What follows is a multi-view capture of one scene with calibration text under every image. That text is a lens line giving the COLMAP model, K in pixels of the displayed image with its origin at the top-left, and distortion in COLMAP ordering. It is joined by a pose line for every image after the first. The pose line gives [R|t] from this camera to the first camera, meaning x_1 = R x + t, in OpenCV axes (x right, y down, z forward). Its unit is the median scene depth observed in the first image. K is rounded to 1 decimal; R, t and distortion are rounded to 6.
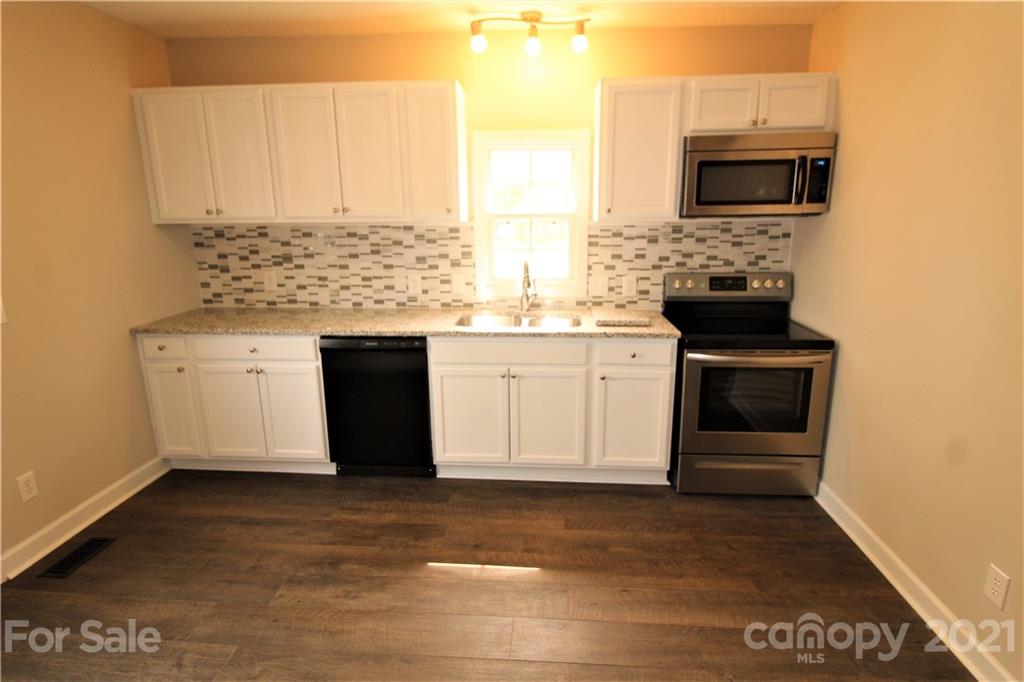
lens RADIAL K [[516.9, 0, 520.3], [0, 516.9, 323.7], [0, 0, 1]] dist [0.002618, -0.016765]
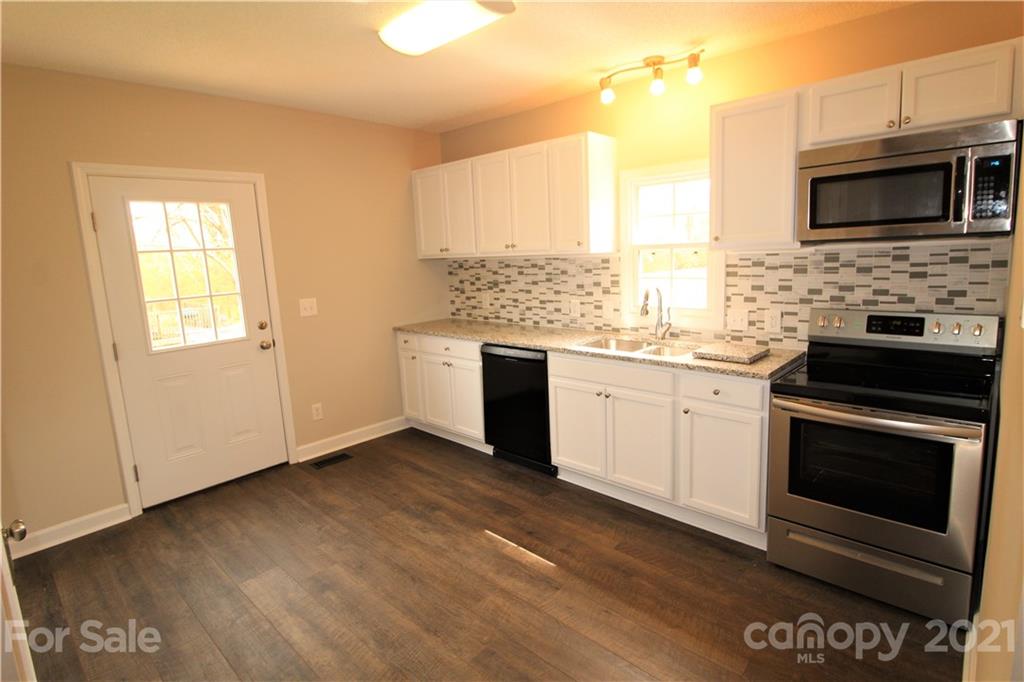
lens RADIAL K [[516.9, 0, 520.3], [0, 516.9, 323.7], [0, 0, 1]] dist [0.002618, -0.016765]
pose [[0.774563, 0.065422, -0.629104, 0.445741], [-0.105652, 0.994044, -0.026708, 0.001028], [0.623611, 0.087153, 0.776862, 0.040572]]
